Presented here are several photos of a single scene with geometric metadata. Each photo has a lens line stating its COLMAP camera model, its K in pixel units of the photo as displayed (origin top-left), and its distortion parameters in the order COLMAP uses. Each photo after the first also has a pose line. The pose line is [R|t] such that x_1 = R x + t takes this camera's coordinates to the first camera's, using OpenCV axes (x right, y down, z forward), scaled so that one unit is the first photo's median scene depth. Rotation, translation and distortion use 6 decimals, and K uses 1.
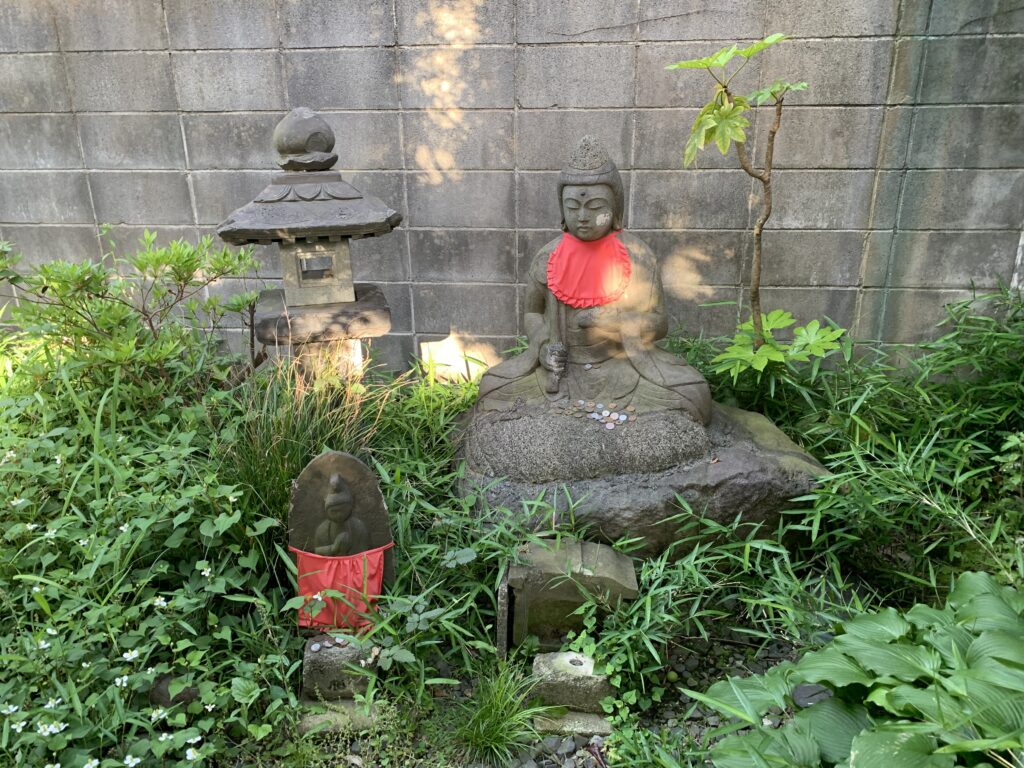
lens RADIAL K [[789.7, 0, 510.1], [0, 789.7, 381.6], [0, 0, 1]] dist [-0.001032, -0.000585]
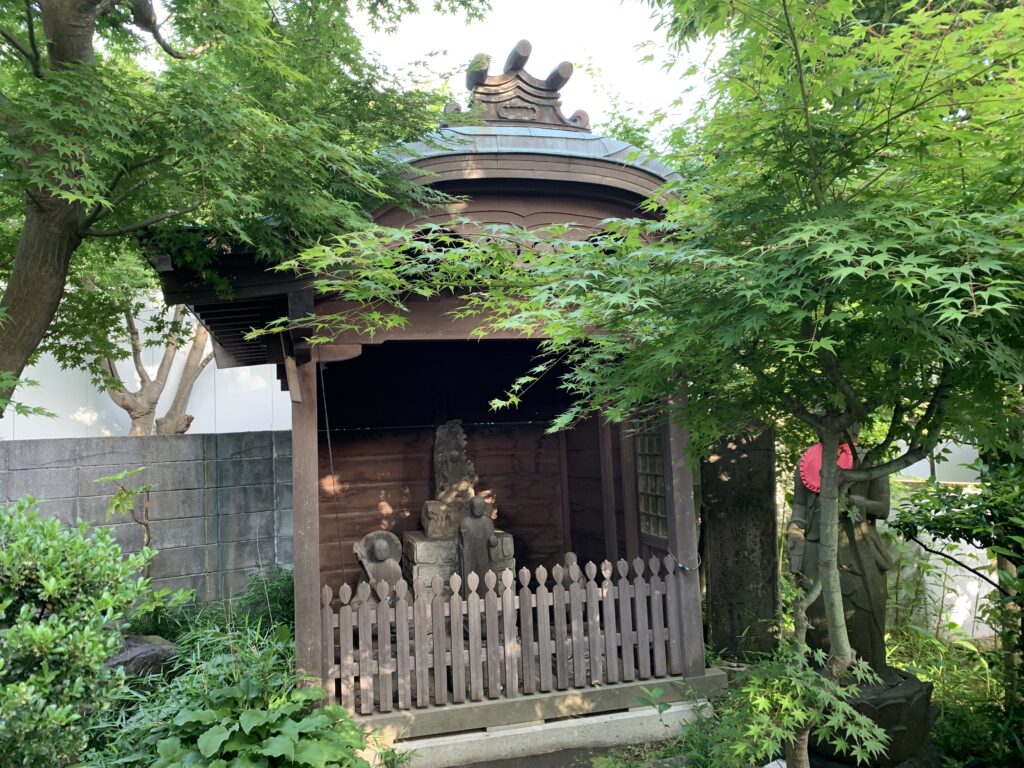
lens RADIAL K [[789.7, 0, 506.8], [0, 789.7, 382.1], [0, 0, 1]] dist [-0.001032, -0.000585]
pose [[0.792679, 0.021223, 0.609270, -0.213593], [0.244000, 0.904812, -0.348970, 0.364377], [-0.558681, 0.425283, 0.712046, -1.192240]]
